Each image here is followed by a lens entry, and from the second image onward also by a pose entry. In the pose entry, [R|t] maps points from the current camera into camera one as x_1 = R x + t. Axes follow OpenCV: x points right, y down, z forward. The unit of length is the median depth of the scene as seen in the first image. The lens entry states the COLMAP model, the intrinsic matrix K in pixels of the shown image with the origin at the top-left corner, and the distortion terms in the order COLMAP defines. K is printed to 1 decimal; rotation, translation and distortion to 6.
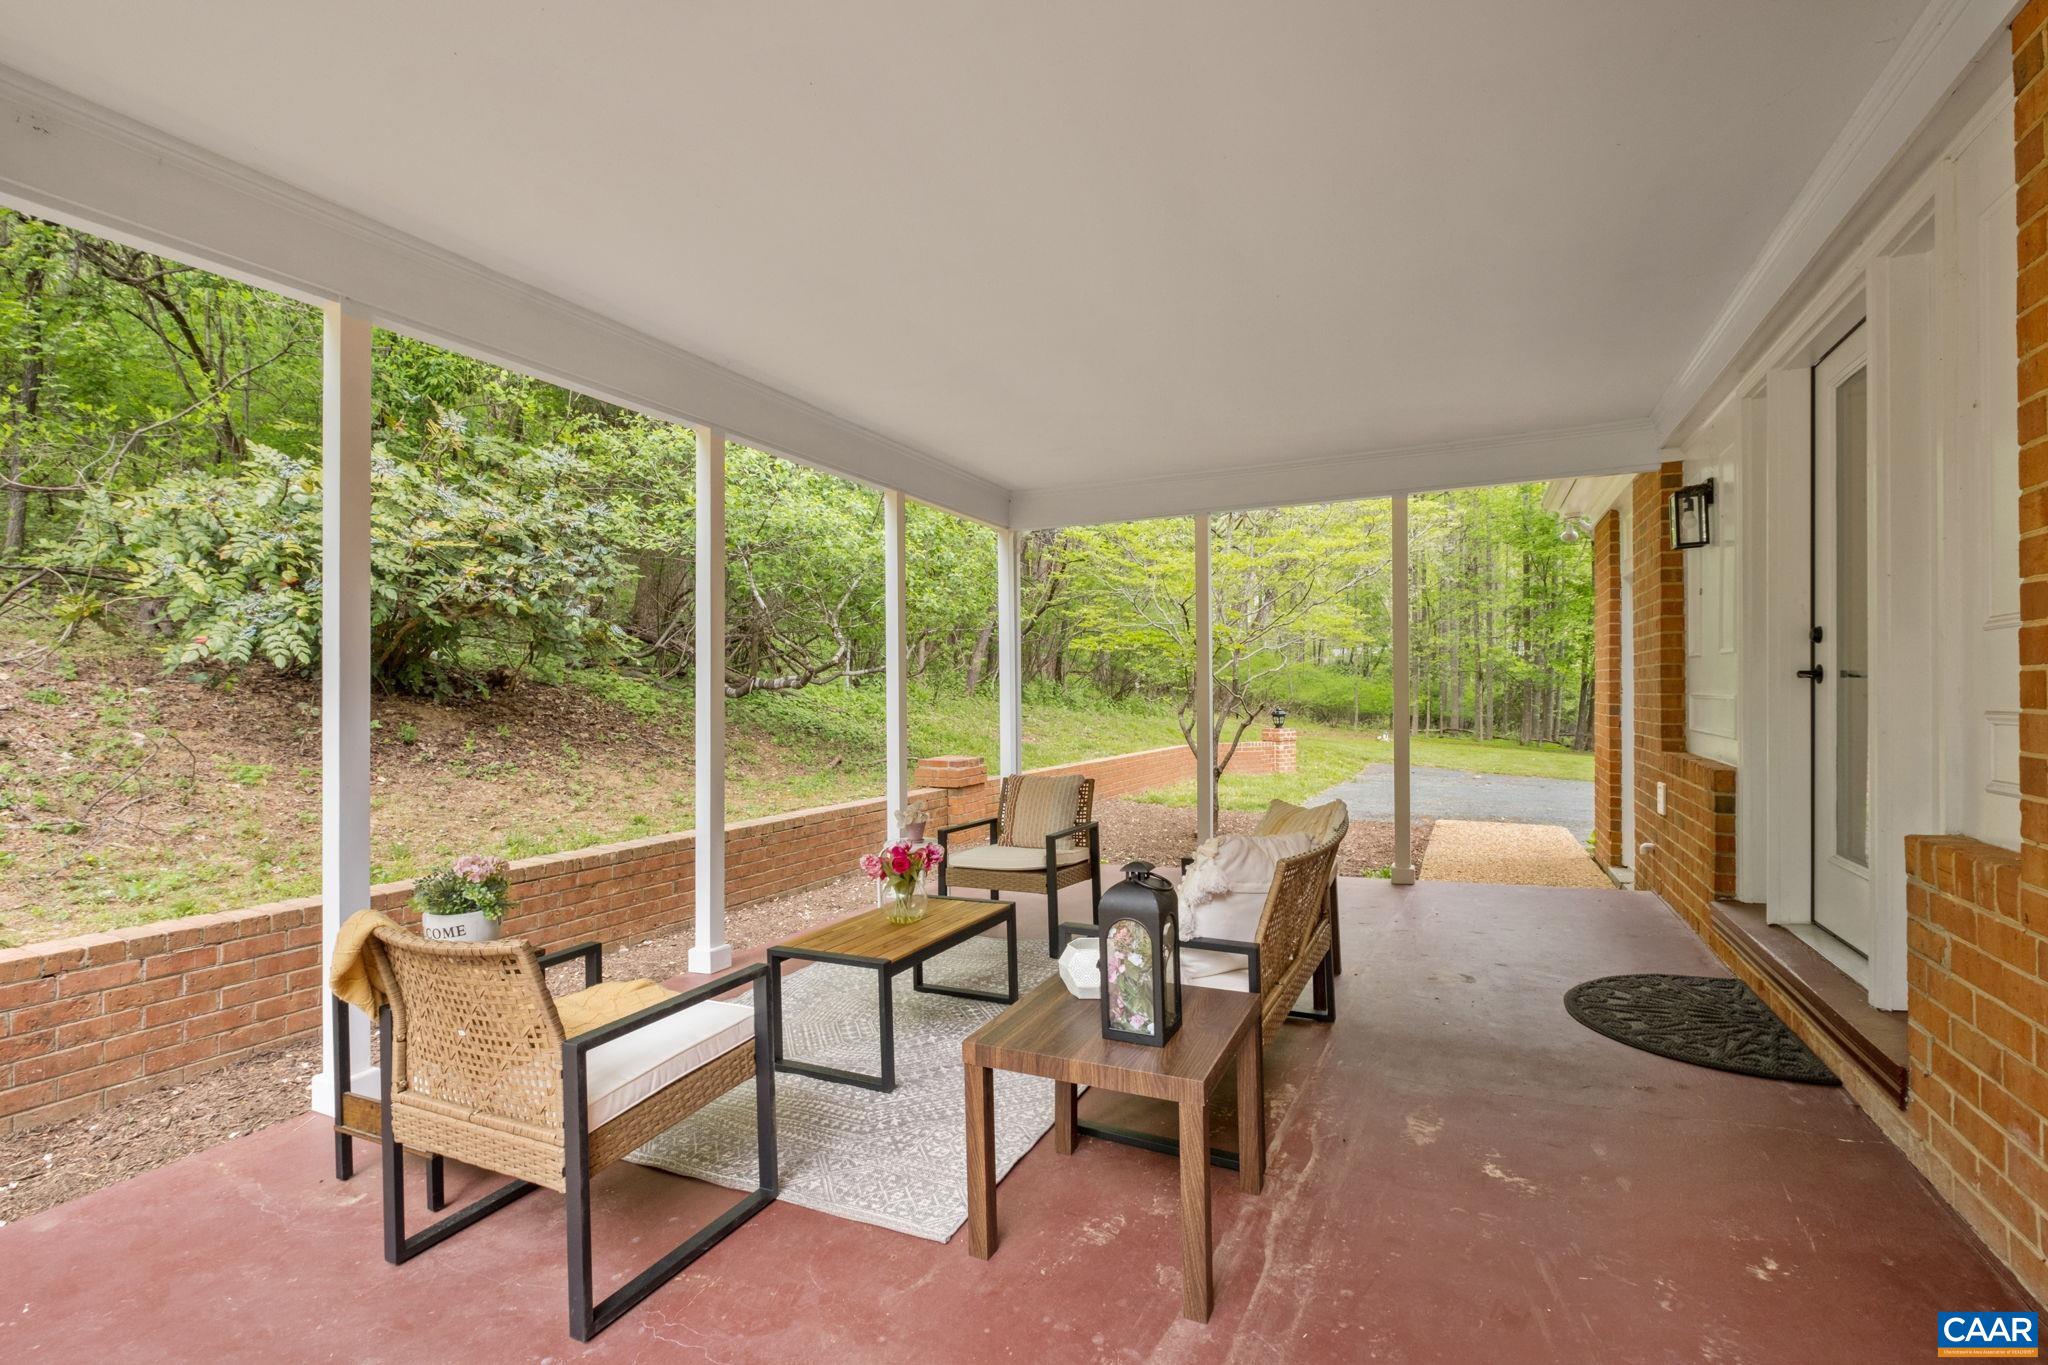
lens RADIAL K [[911.6, 0, 1024.0], [0, 911.6, 682.5], [0, 0, 1]] dist [0.041314, 0.000053]
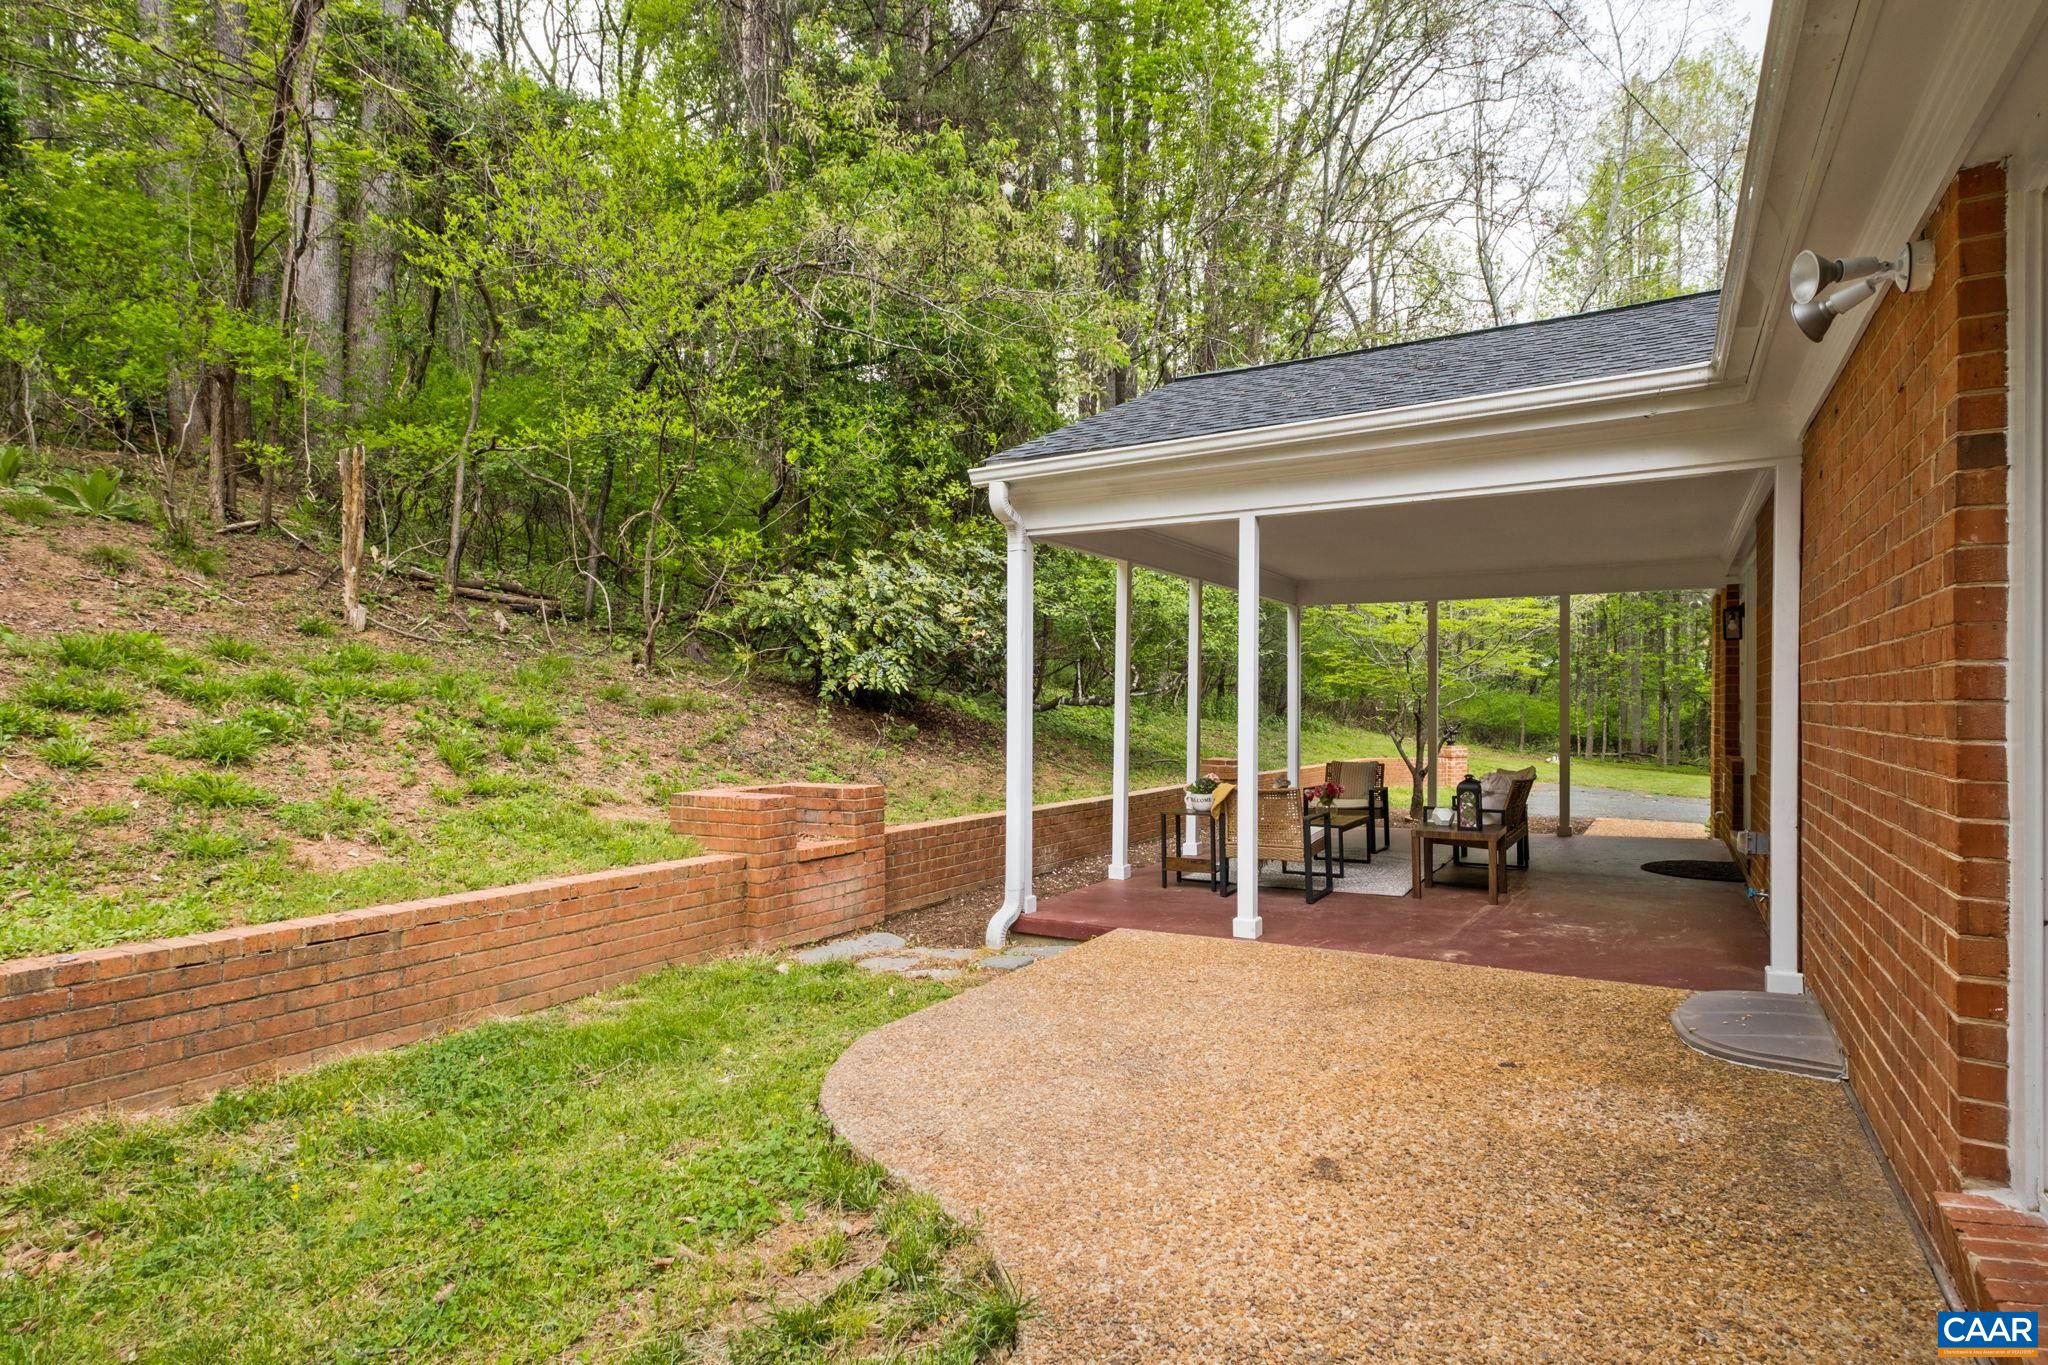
lens RADIAL K [[1009.3, 0, 1024.0], [0, 1009.3, 682.5], [0, 0, 1]] dist [-0.000390, -0.000038]
pose [[0.993859, 0.015585, -0.109547, -0.173969], [-0.016539, 0.999833, -0.007803, -0.012113], [0.109407, 0.009567, 0.993951, -0.444900]]
